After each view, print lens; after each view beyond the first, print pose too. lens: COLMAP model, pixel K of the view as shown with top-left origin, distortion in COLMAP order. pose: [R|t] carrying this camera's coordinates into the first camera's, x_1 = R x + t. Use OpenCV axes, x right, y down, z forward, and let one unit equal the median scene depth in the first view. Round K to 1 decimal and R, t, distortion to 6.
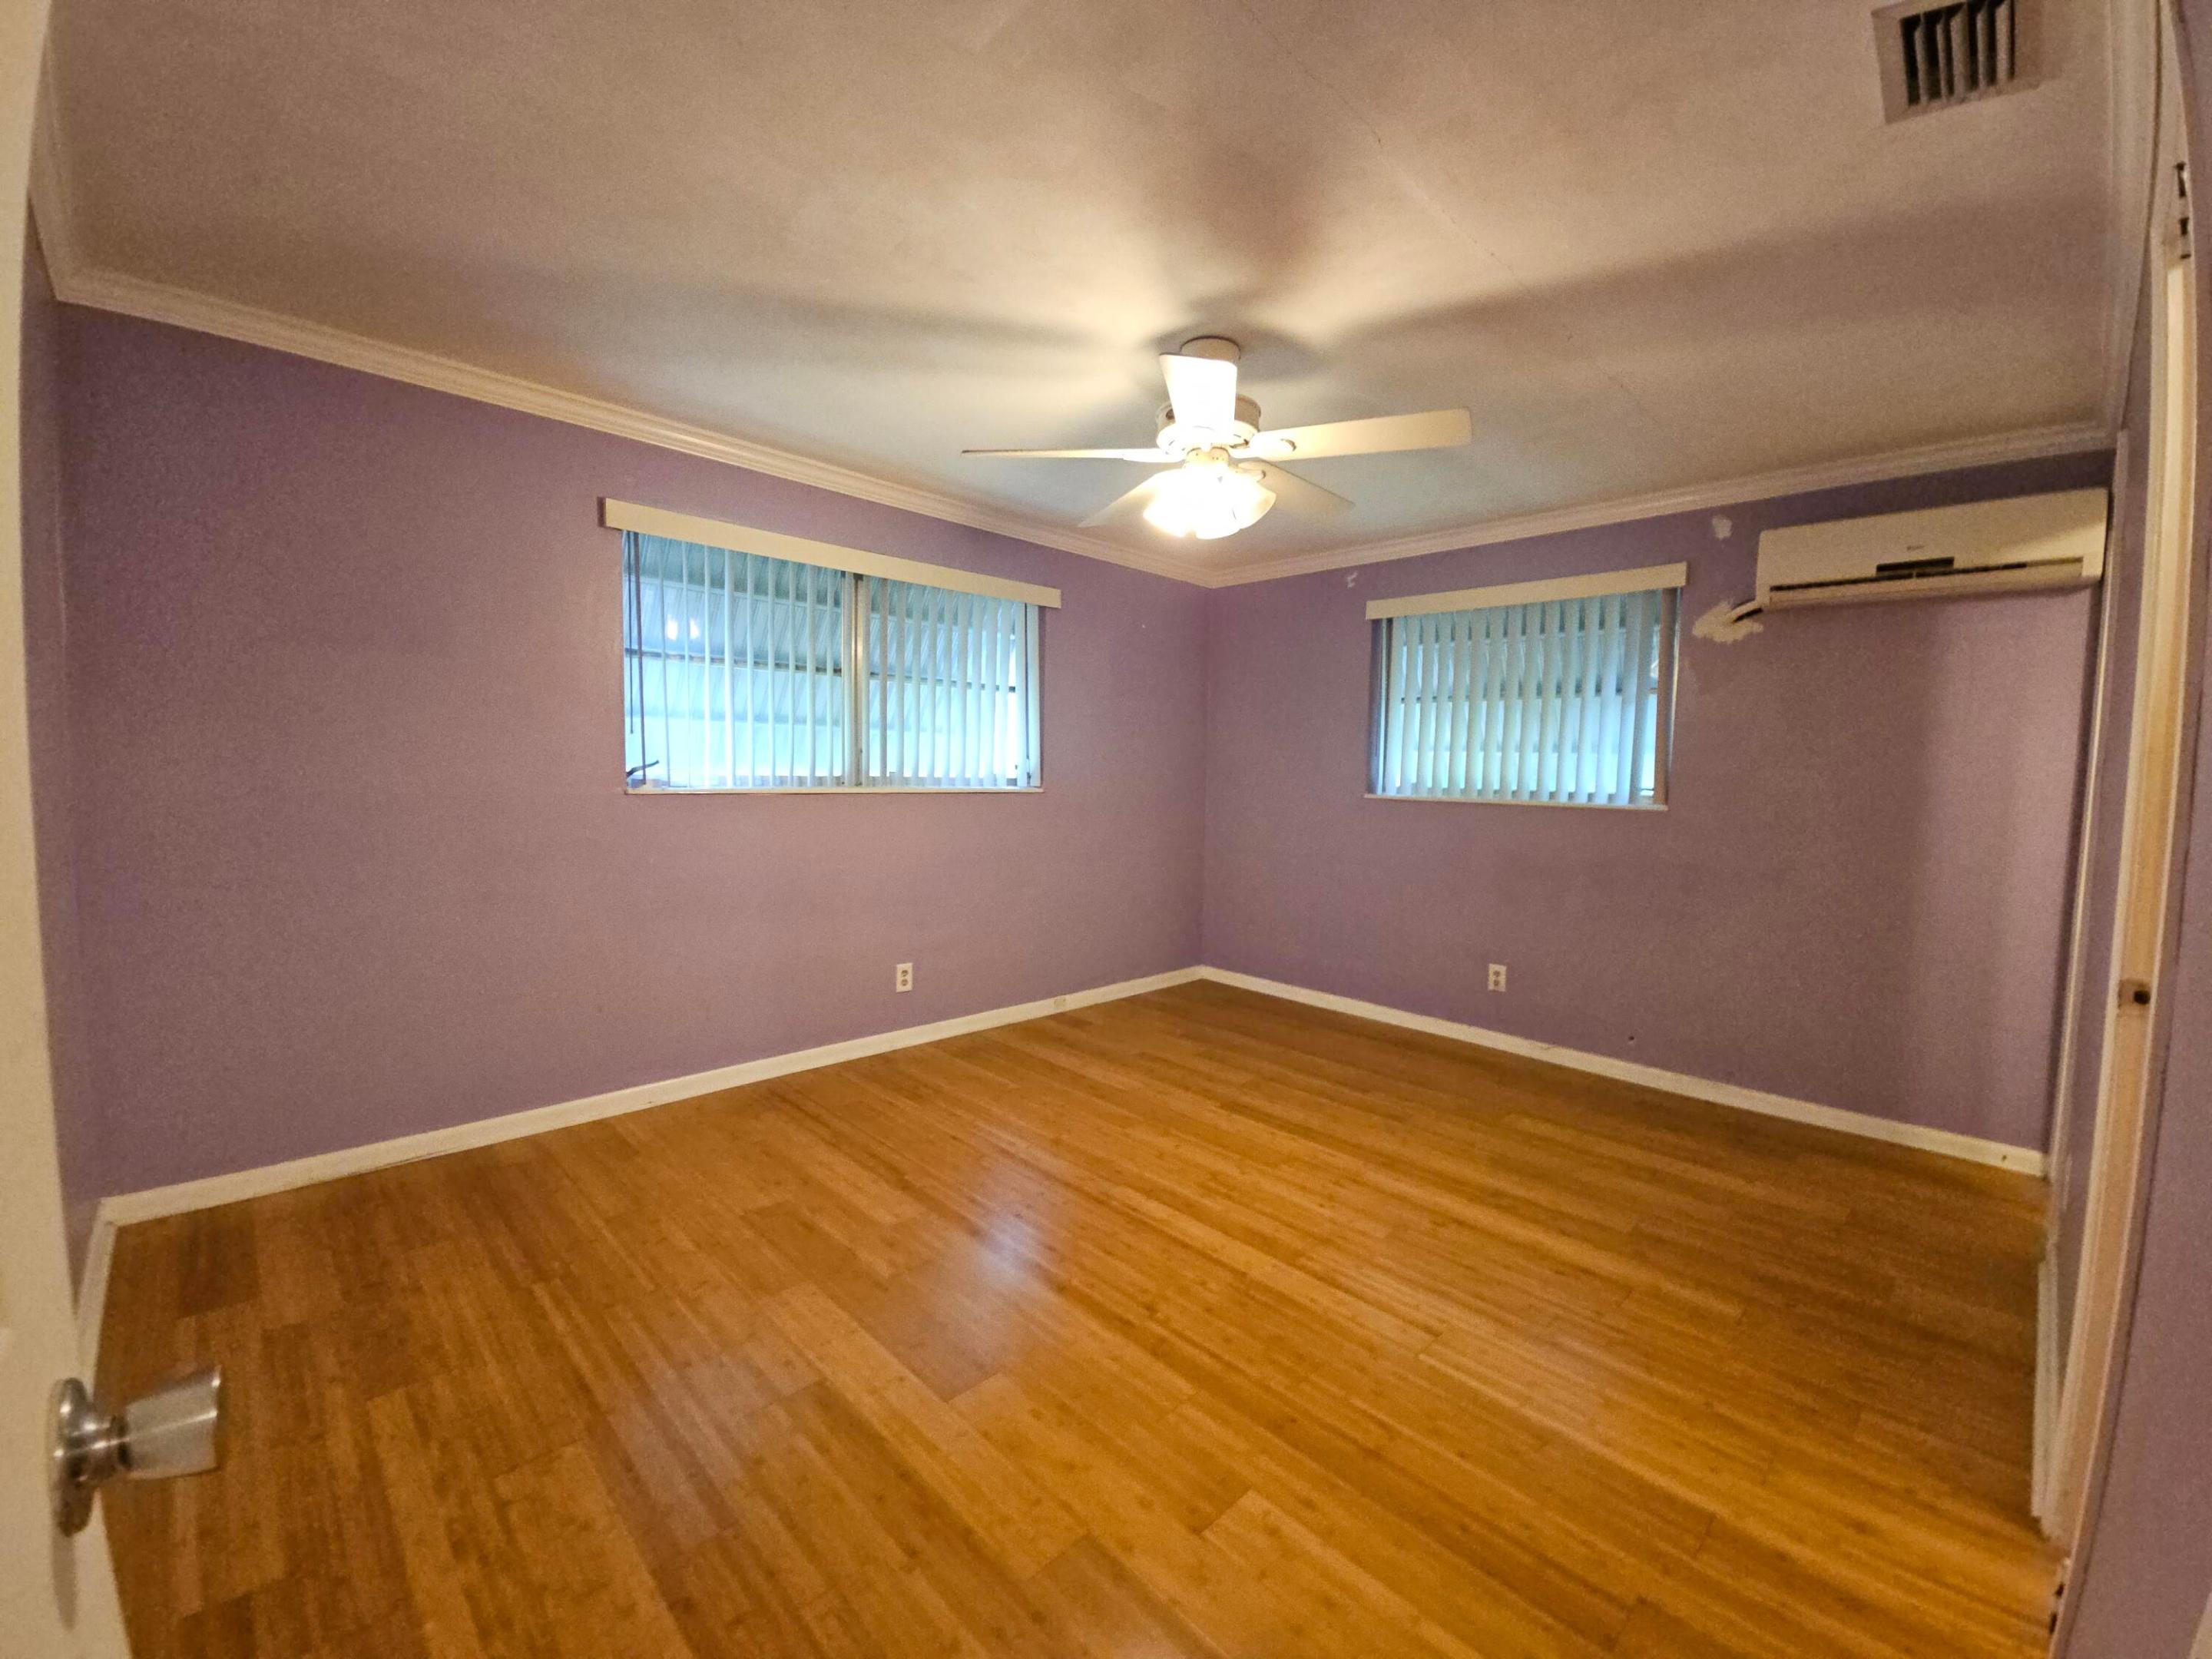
lens RADIAL K [[912.4, 0, 1104.9], [0, 912.4, 825.7], [0, 0, 1]] dist [0.006209, -0.000550]
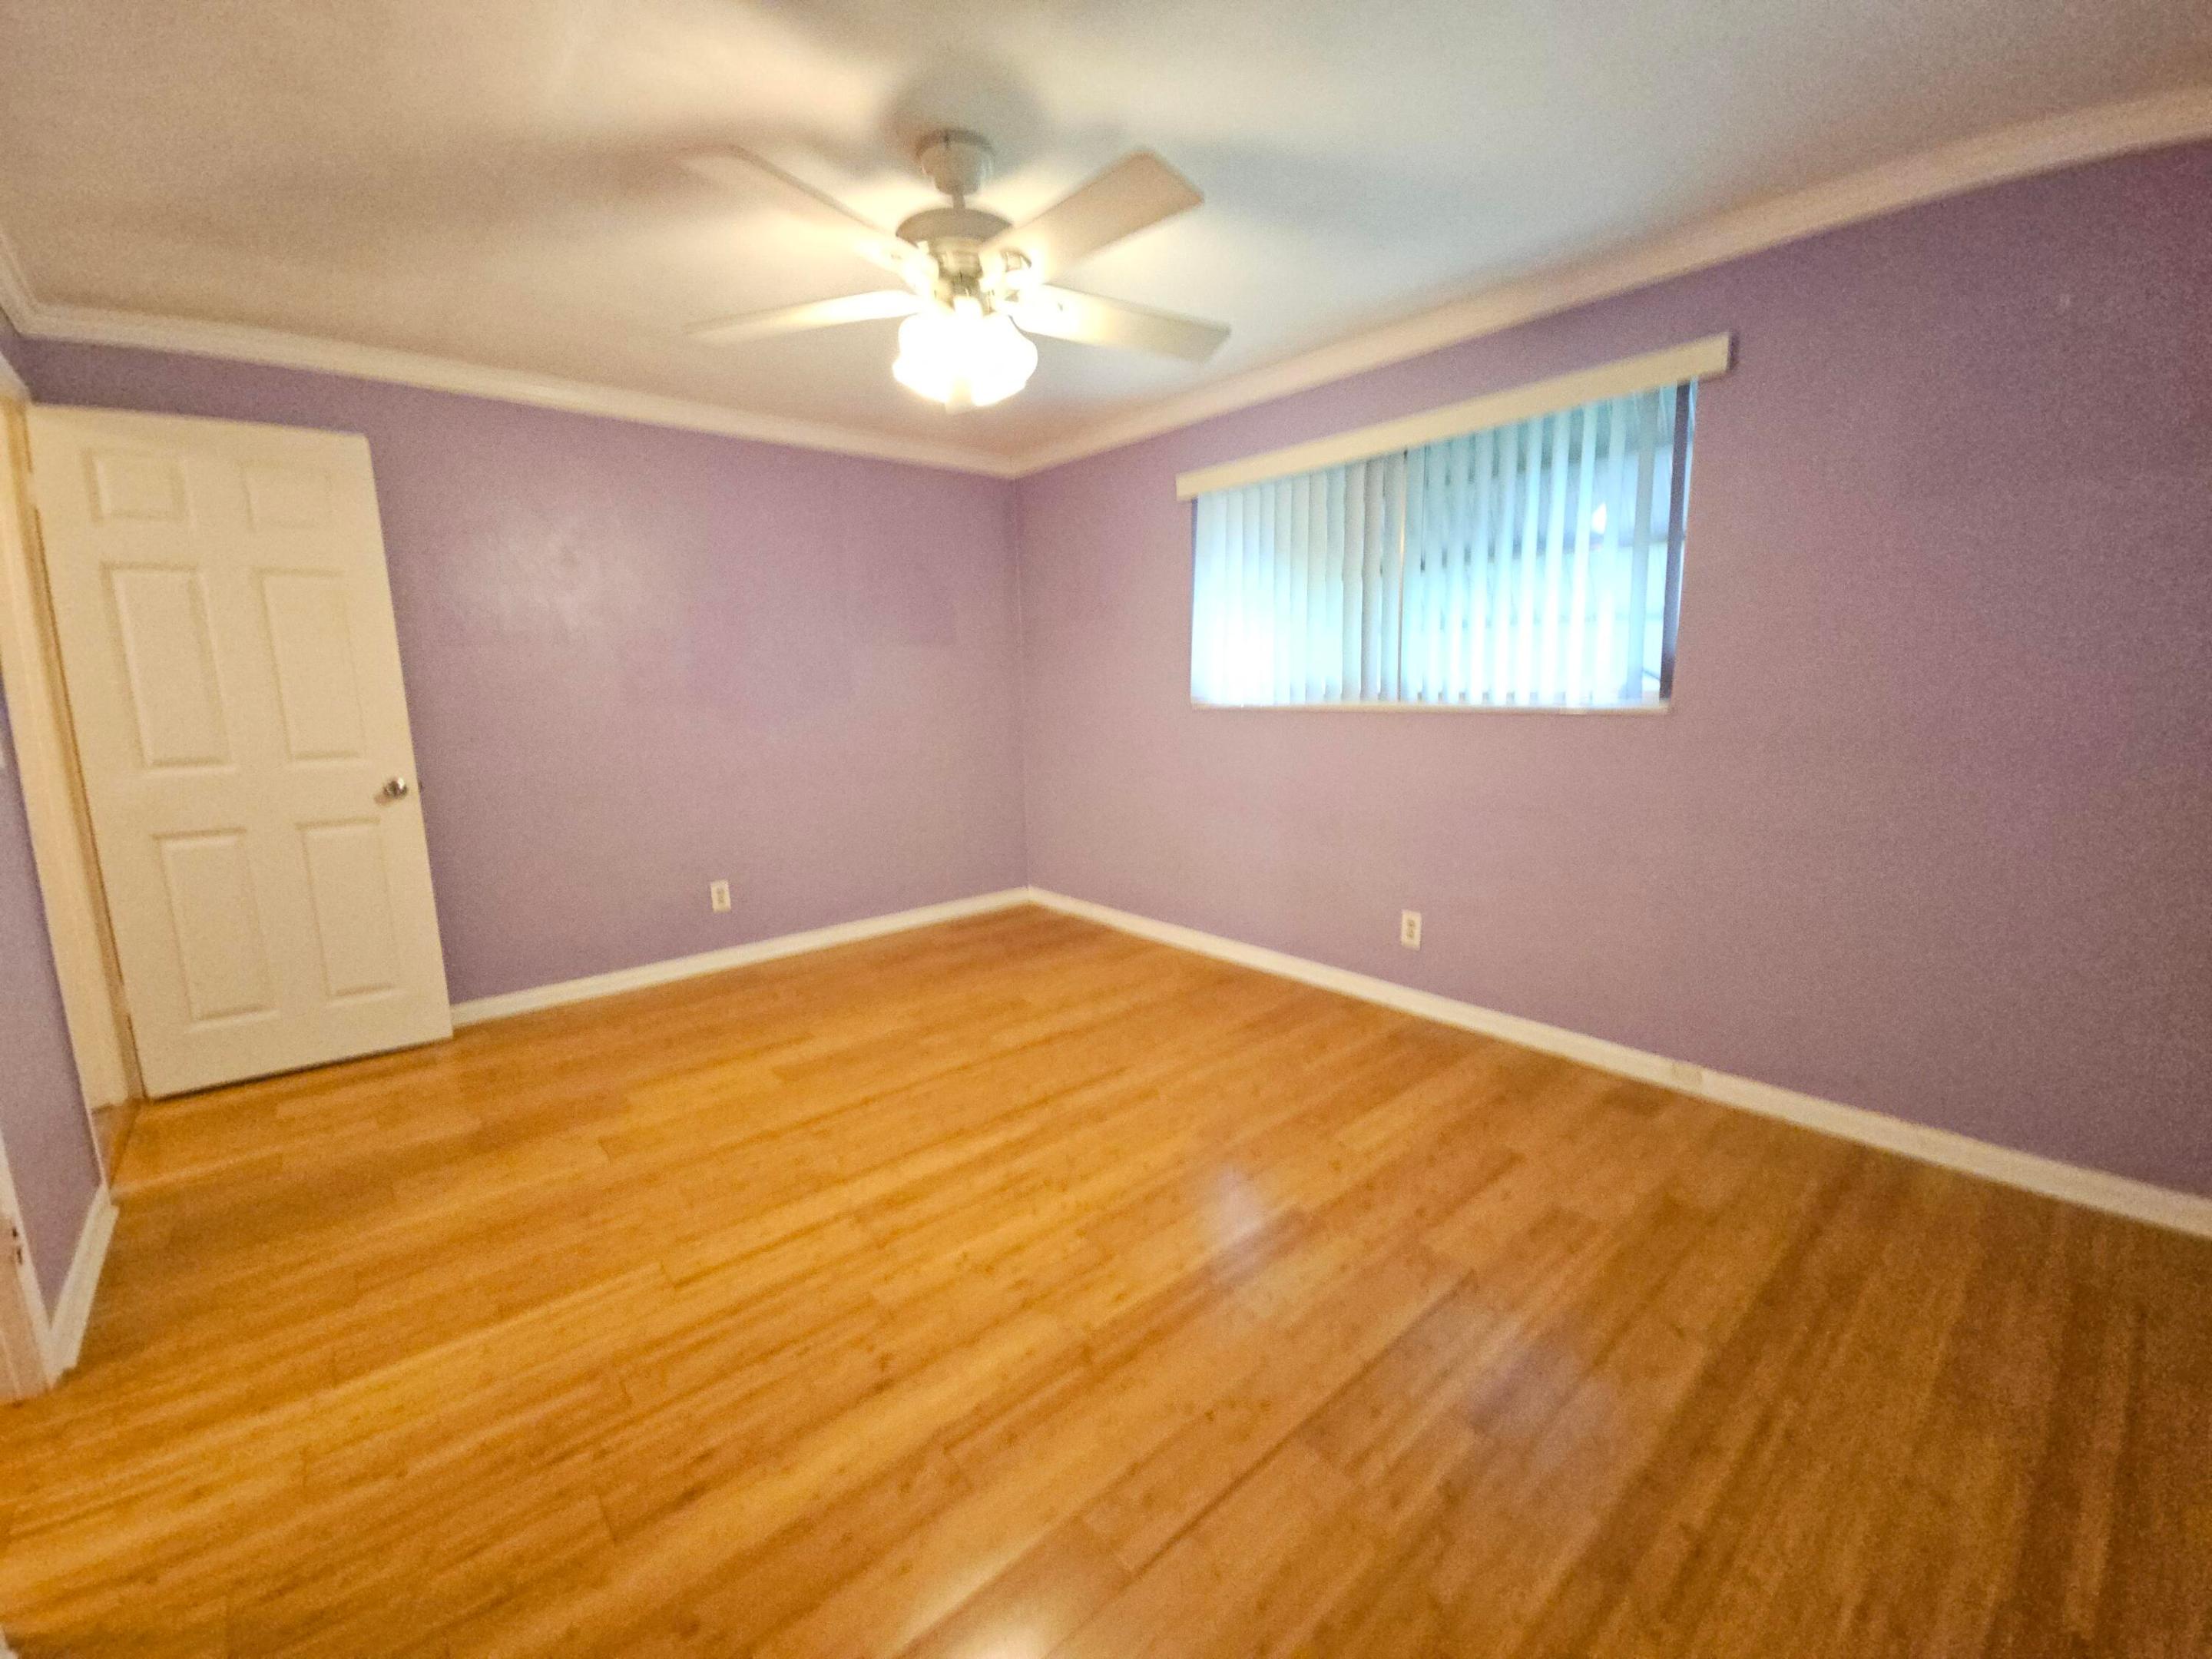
lens RADIAL K [[894.4, 0, 1059.7], [0, 894.4, 813.6], [0, 0, 1]] dist [-0.000924, -0.002330]
pose [[-0.073944, 0.129666, -0.988797, 0.889457], [-0.052979, 0.989600, 0.133733, -0.045220], [0.995854, 0.062274, -0.066305, 1.079397]]
